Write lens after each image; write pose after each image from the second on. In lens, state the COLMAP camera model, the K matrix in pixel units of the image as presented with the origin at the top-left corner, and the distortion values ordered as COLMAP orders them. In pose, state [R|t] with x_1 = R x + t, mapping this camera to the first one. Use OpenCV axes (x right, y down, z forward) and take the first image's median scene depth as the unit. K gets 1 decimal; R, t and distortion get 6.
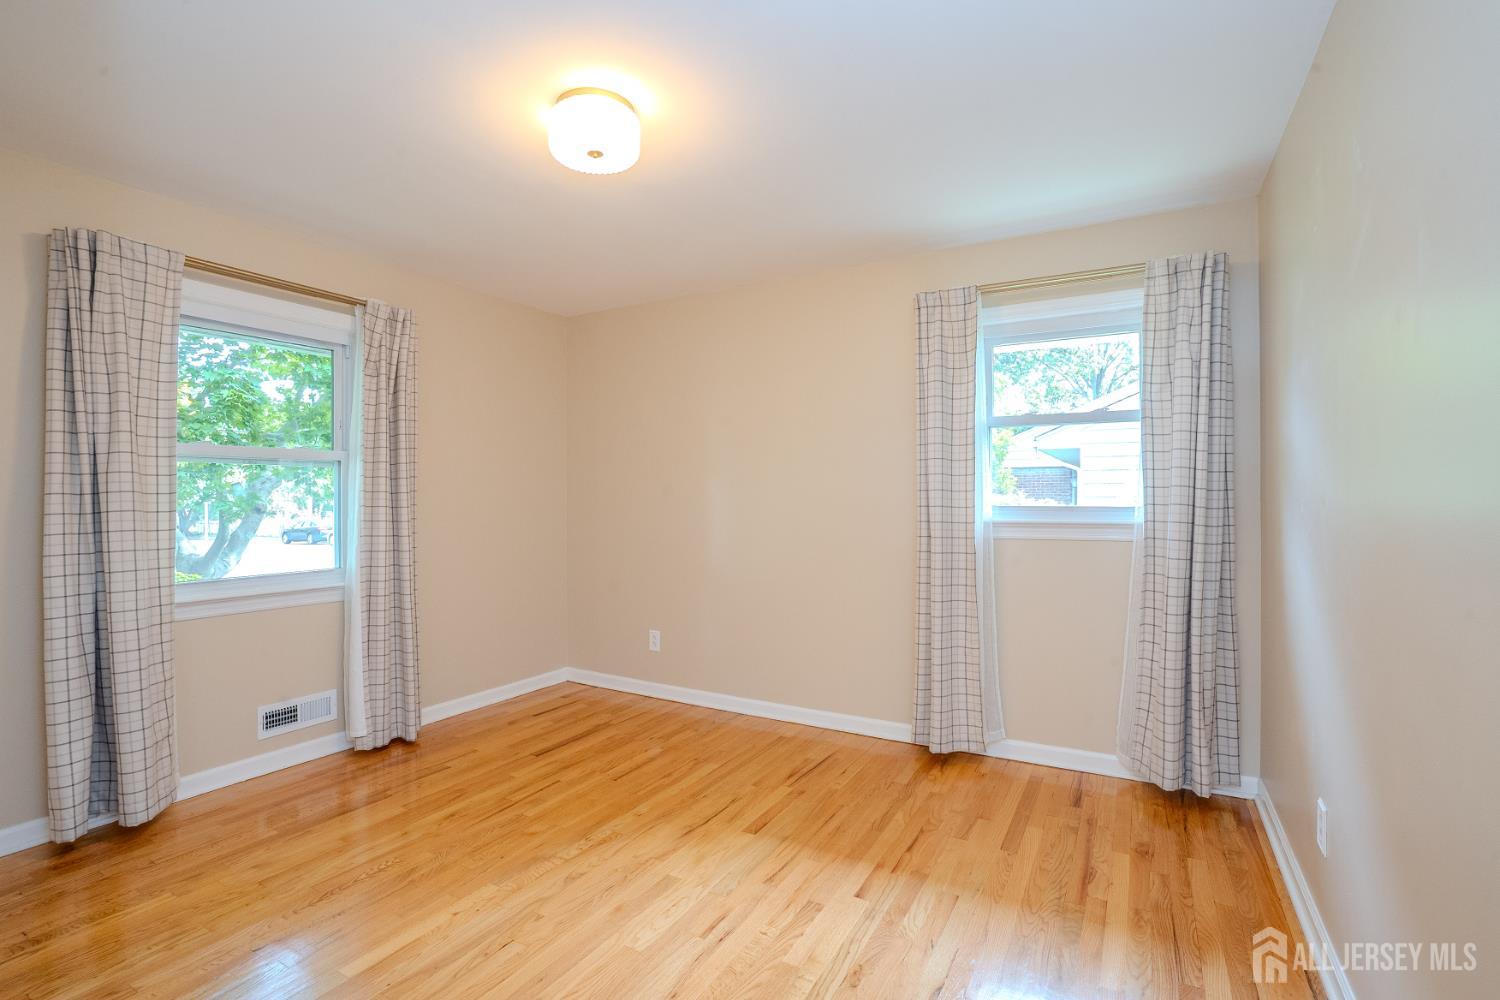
lens RADIAL K [[689.7, 0, 753.9], [0, 689.7, 498.4], [0, 0, 1]] dist [-0.048982, 0.017560]
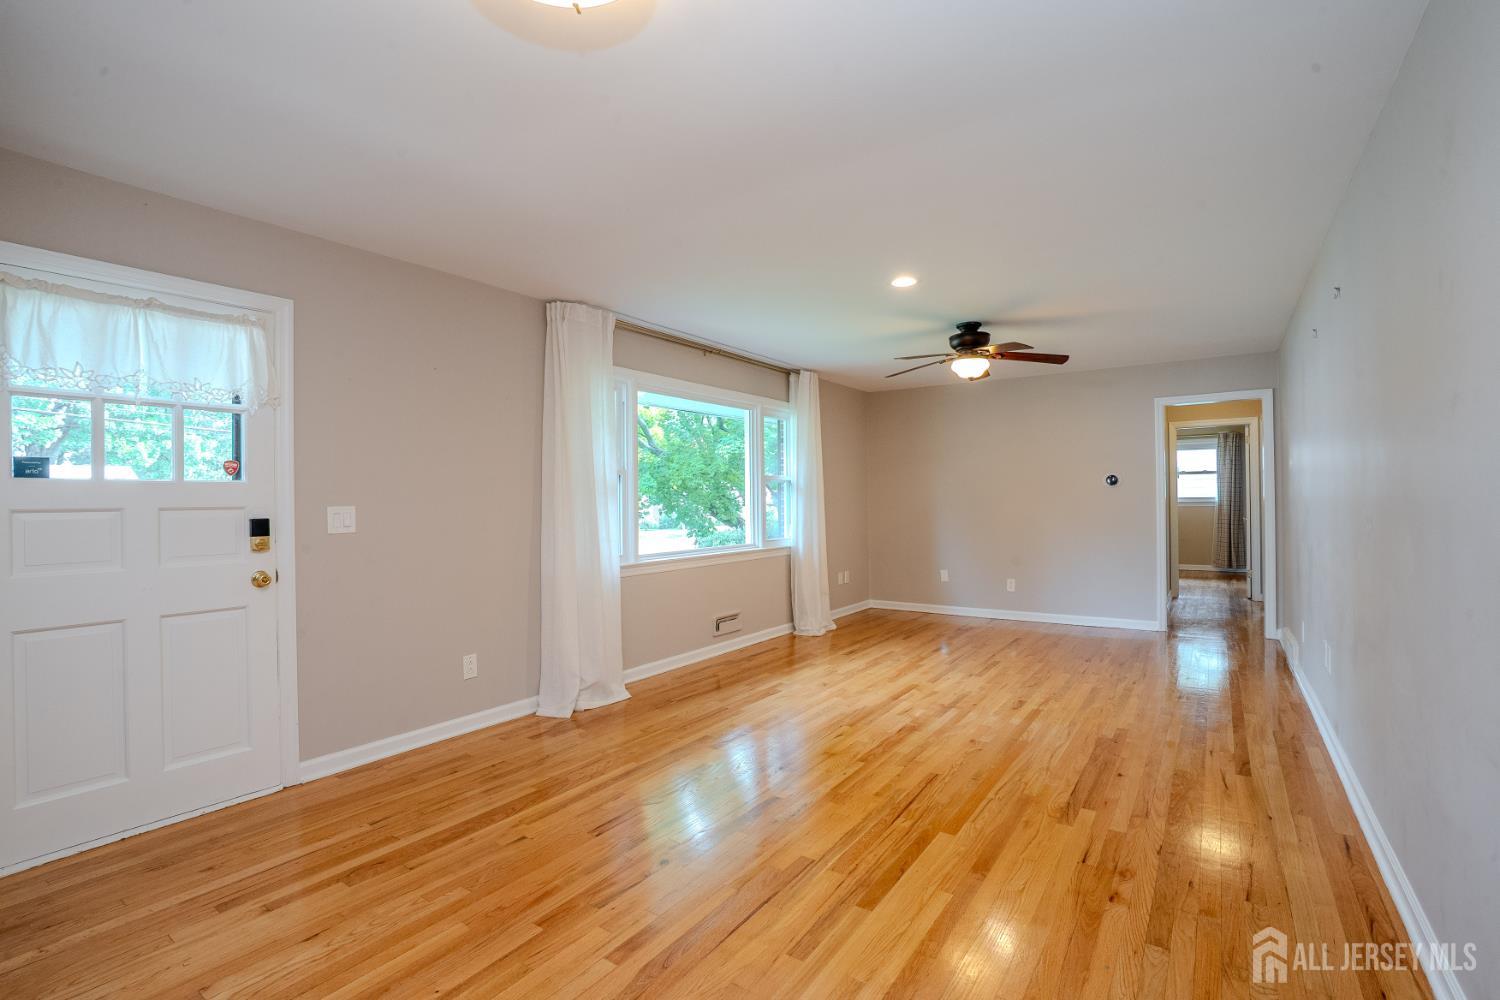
lens RADIAL K [[689.7, 0, 749.5], [0, 689.7, 506.1], [0, 0, 1]] dist [-0.048982, 0.017560]
pose [[0.995001, -0.014485, -0.098813, -0.636294], [0.015247, 0.999859, 0.006968, -0.000452], [0.098699, -0.008439, 0.995082, -1.158740]]
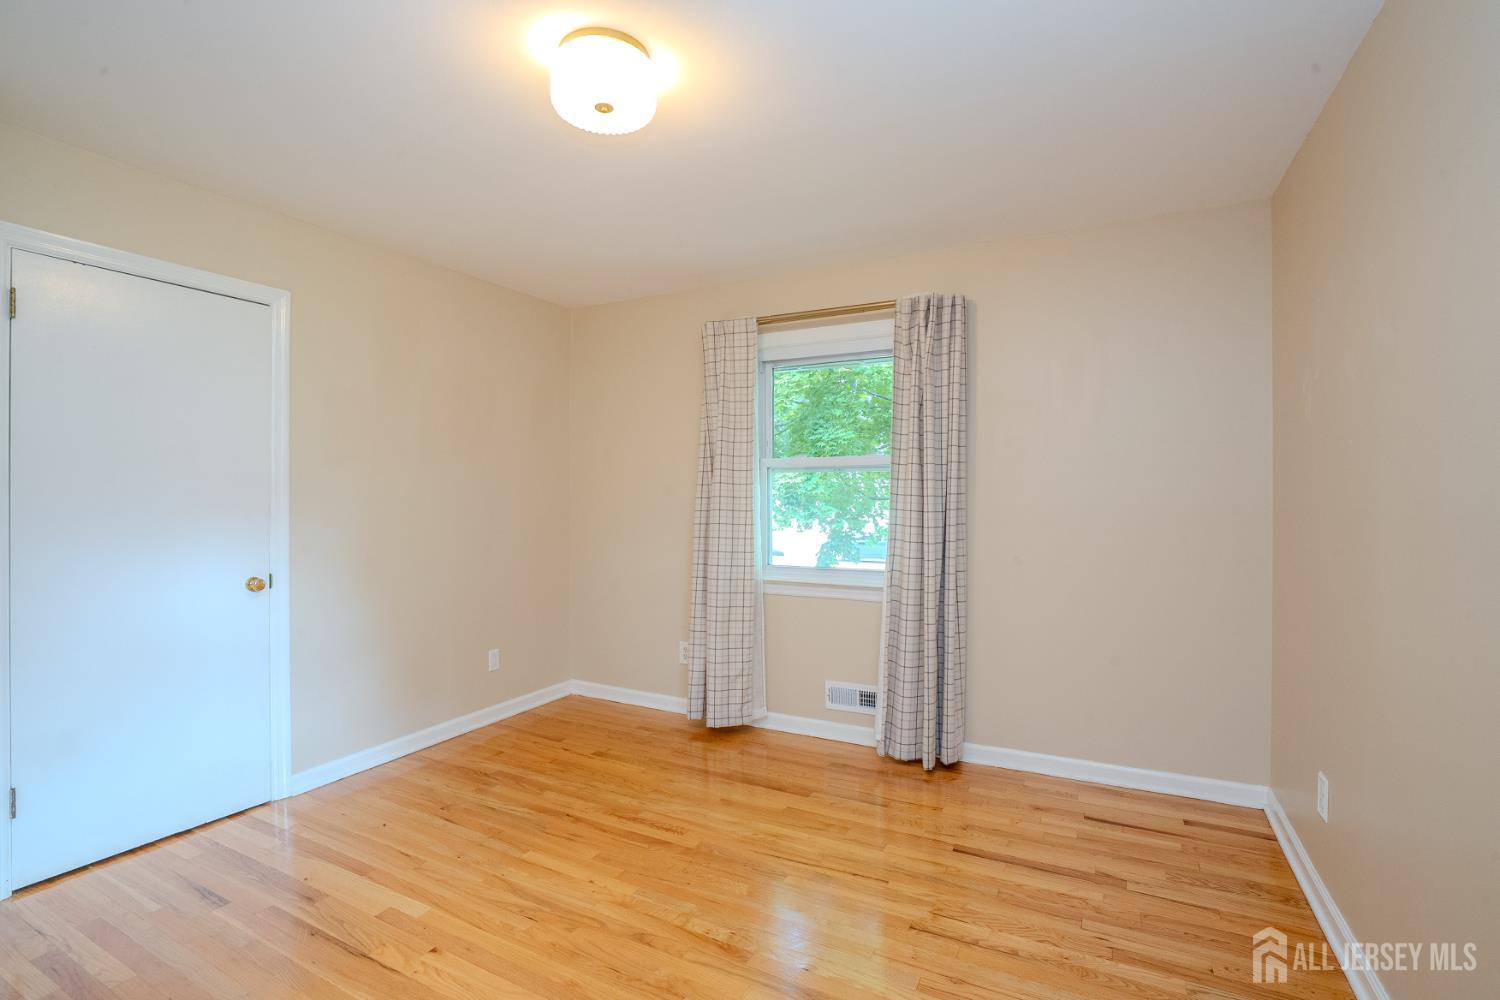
lens RADIAL K [[689.7, 0, 746.0], [0, 689.7, 504.9], [0, 0, 1]] dist [-0.048982, 0.017560]
pose [[0.036039, 0.012019, -0.999278, 0.499918], [-0.001703, 0.999927, 0.011965, -0.009221], [0.999349, 0.001271, 0.036057, 0.909336]]
